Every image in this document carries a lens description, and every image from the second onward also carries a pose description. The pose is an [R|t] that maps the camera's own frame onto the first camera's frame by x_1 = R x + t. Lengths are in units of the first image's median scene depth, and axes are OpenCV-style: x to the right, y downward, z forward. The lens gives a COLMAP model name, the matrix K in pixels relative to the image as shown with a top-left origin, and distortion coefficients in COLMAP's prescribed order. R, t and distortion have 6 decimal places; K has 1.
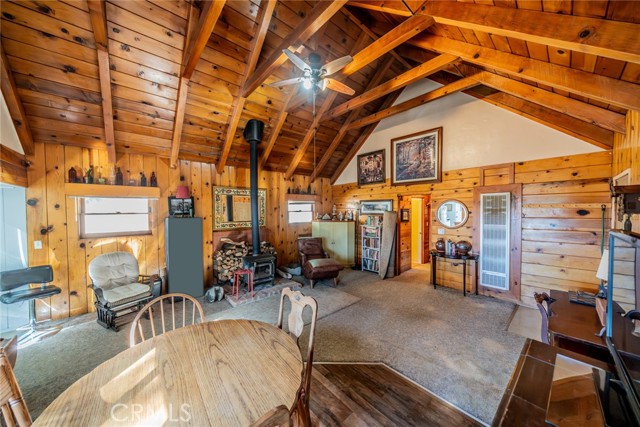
lens RADIAL K [[218.0, 0, 317.3], [0, 218.0, 214.9], [0, 0, 1]] dist [-0.002760, -0.000693]
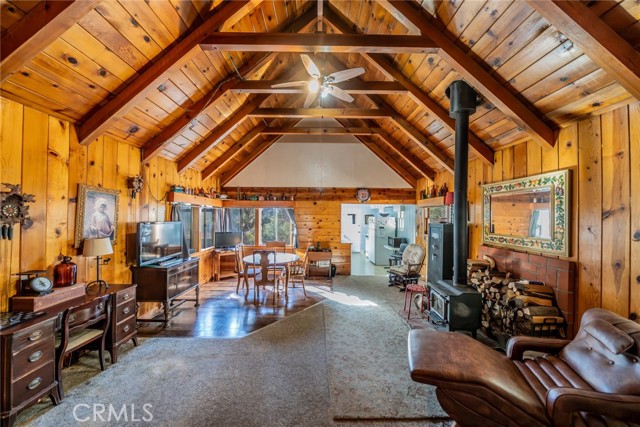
lens RADIAL K [[218.0, 0, 319.8], [0, 218.0, 216.1], [0, 0, 1]] dist [-0.002760, -0.000693]
pose [[-0.644292, 0.001421, -0.764778, 0.453131], [-0.019266, 0.999651, 0.018088, -0.024683], [0.764536, 0.026389, -0.644040, 1.003862]]
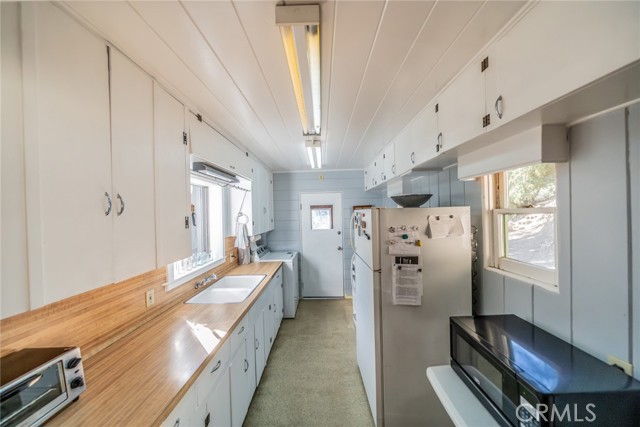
lens RADIAL K [[218.0, 0, 320.0], [0, 218.0, 214.6], [0, 0, 1]] dist [-0.002760, -0.000693]
pose [[-0.658957, 0.027538, -0.751676, -0.650698], [0.004538, 0.999457, 0.032638, 0.001892], [0.752167, 0.018096, -0.658725, 0.476238]]
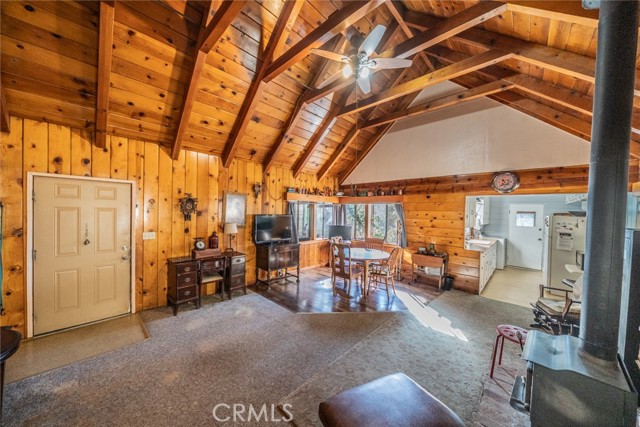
lens RADIAL K [[218.0, 0, 319.9], [0, 218.0, 216.2], [0, 0, 1]] dist [-0.002760, -0.000693]
pose [[-0.995050, -0.009037, -0.098963, 0.135093], [-0.013883, 0.998732, 0.048381, -0.026253], [0.098401, 0.049515, -0.993914, 1.156718]]
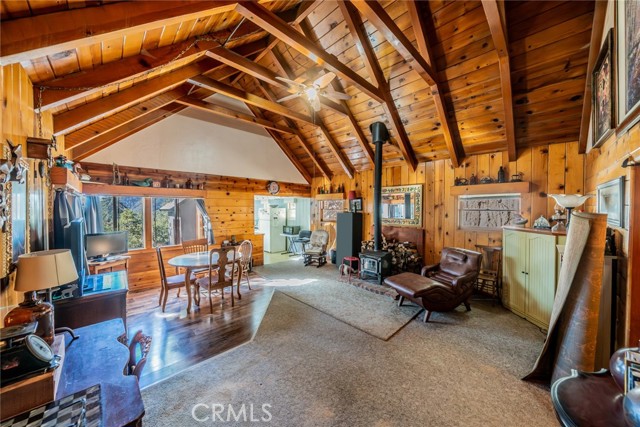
lens RADIAL K [[218.0, 0, 322.2], [0, 218.0, 214.0], [0, 0, 1]] dist [-0.002760, -0.000693]
pose [[0.068050, 0.035969, -0.997033, 0.686551], [-0.024493, 0.999109, 0.034372, -0.019546], [0.997381, 0.022082, 0.068870, 0.599969]]
